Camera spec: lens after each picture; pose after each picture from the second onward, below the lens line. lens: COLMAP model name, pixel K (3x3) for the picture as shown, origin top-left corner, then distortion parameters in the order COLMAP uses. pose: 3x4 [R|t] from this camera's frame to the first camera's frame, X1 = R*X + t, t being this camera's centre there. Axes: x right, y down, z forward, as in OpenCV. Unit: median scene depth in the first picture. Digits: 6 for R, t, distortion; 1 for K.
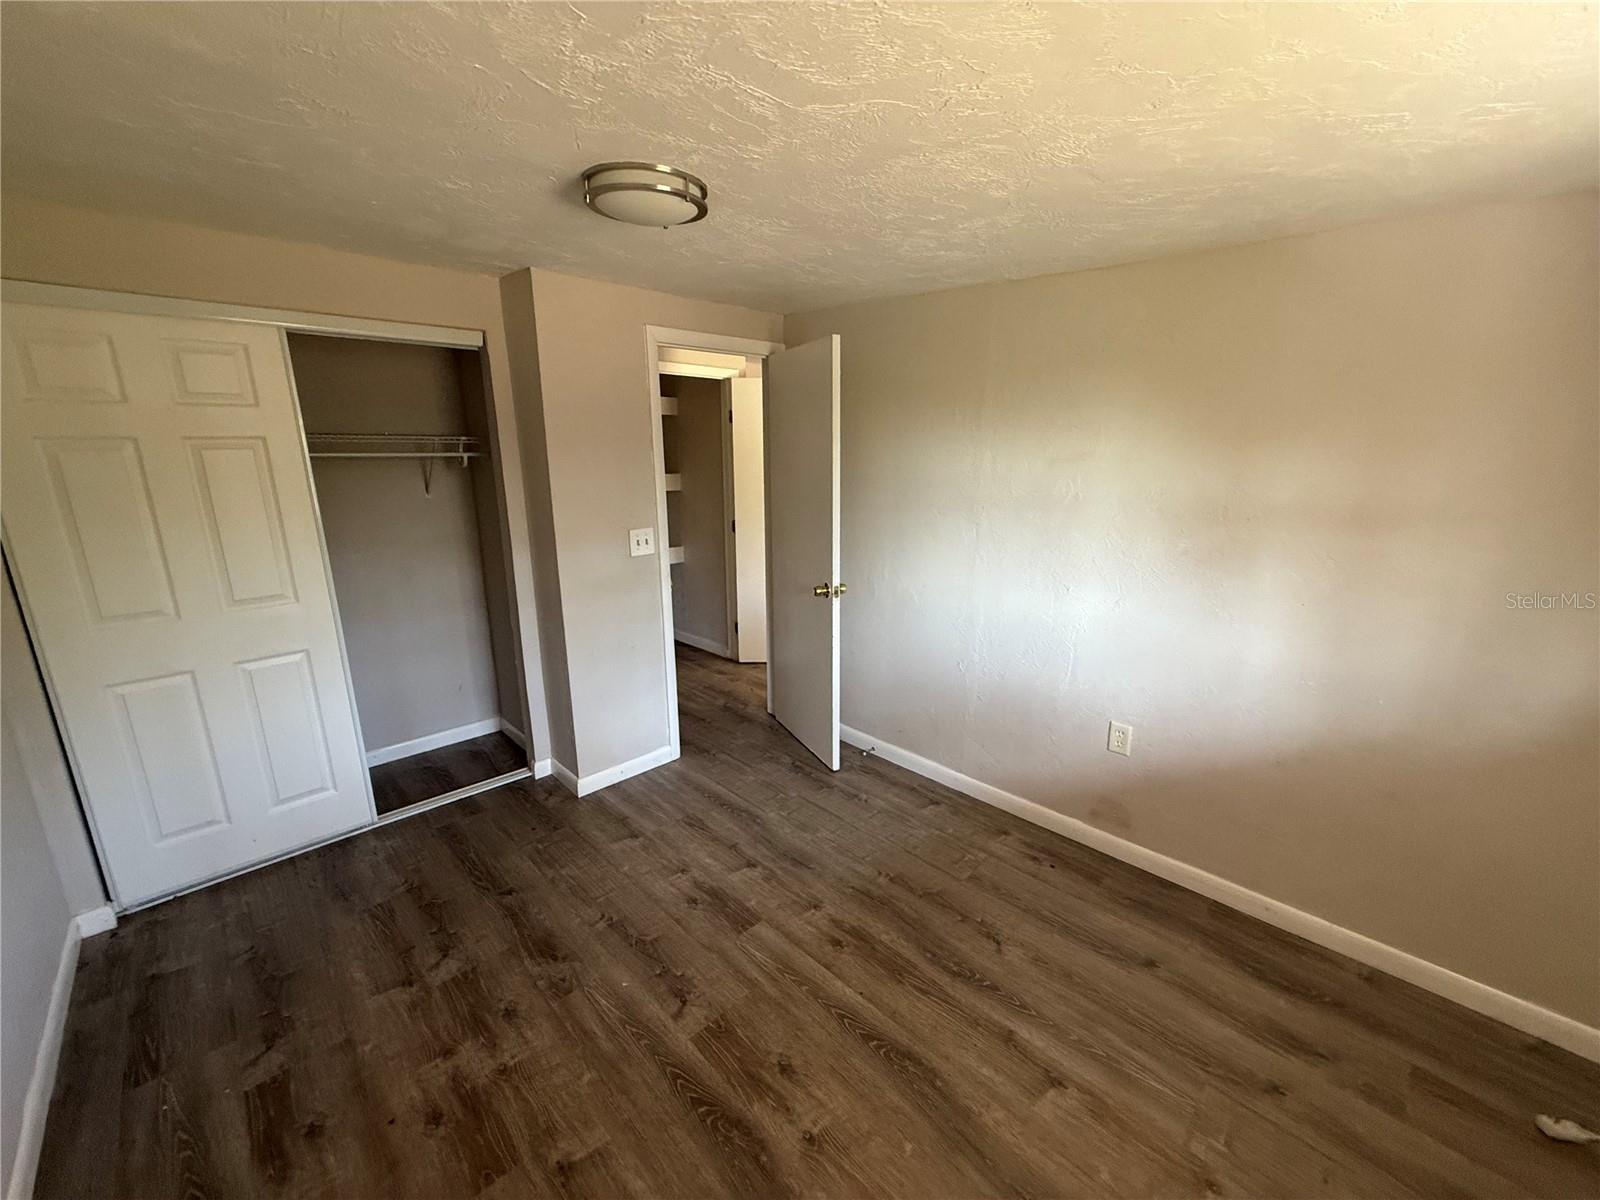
lens RADIAL K [[637.9, 0, 800.0], [0, 637.9, 600.0], [0, 0, 1]] dist [0.000685, 0.000259]
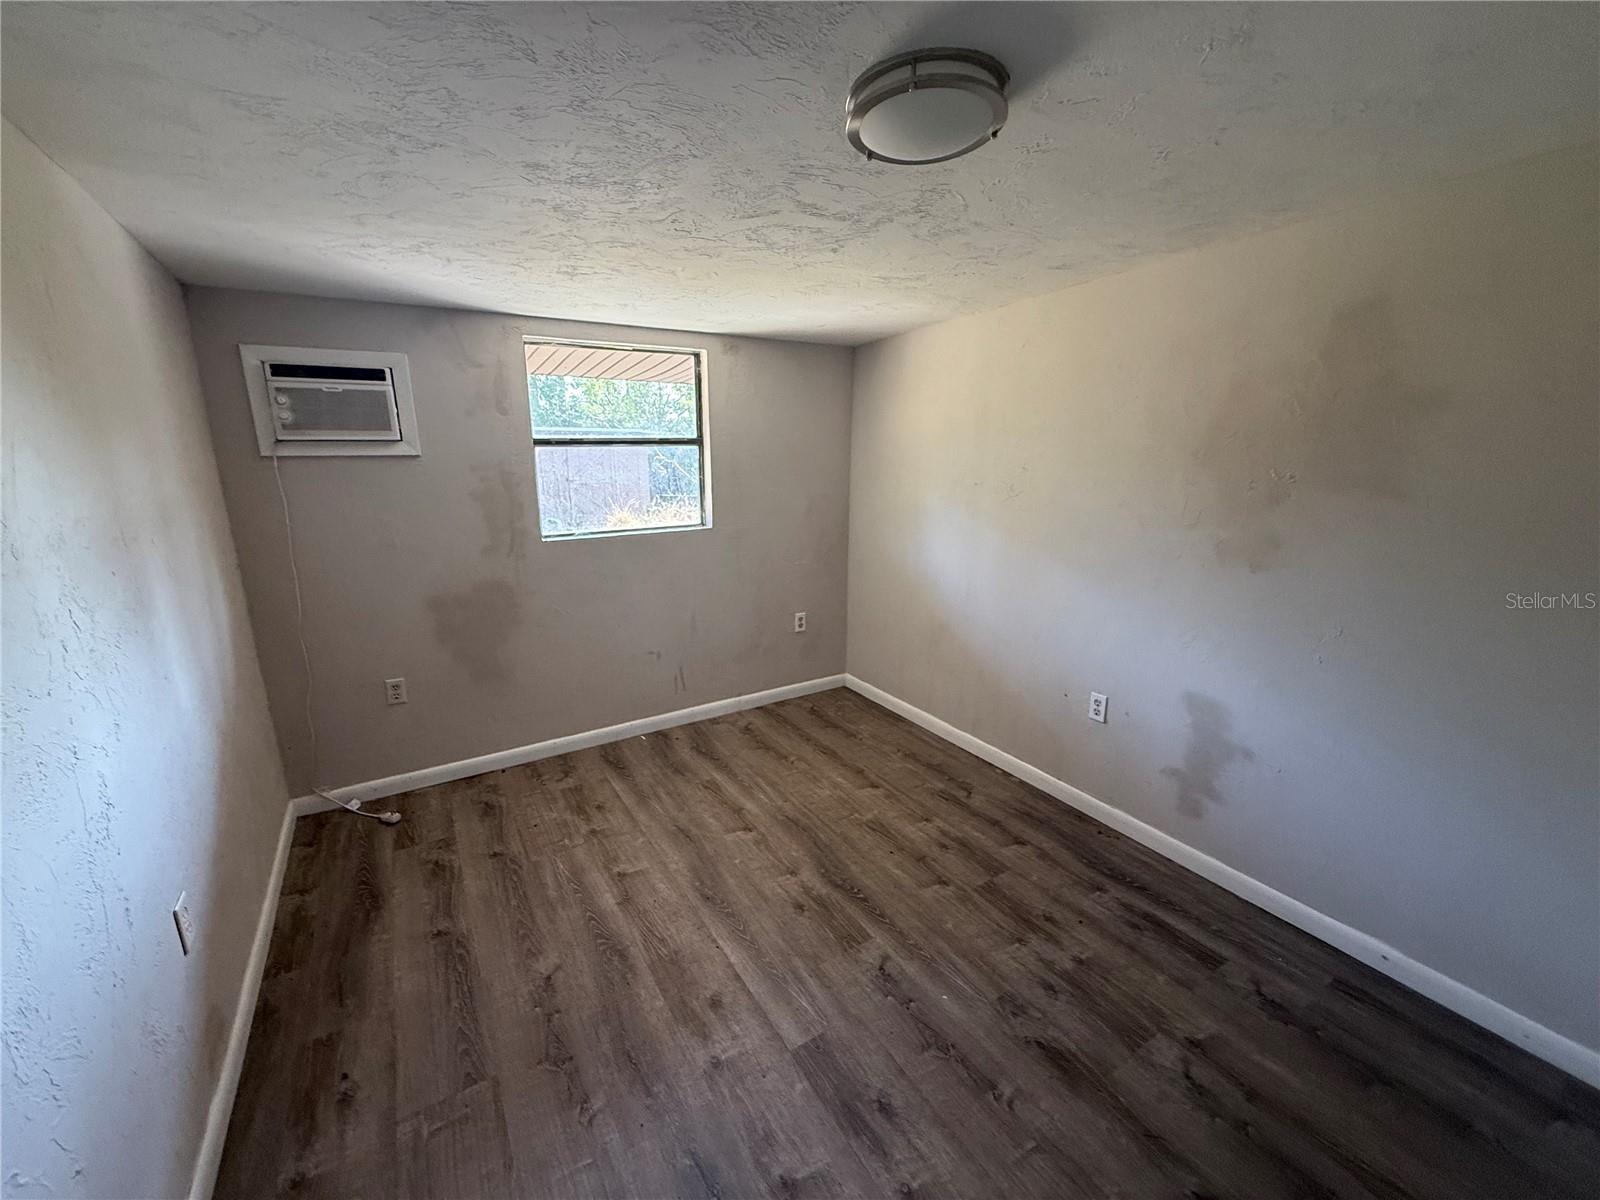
lens RADIAL K [[637.9, 0, 800.0], [0, 637.9, 600.0], [0, 0, 1]] dist [0.000685, 0.000259]
pose [[-0.978719, -0.045426, 0.200114, -0.234370], [0.050496, 0.891889, 0.449426, -0.394357], [-0.198895, 0.449967, -0.870615, 1.675273]]
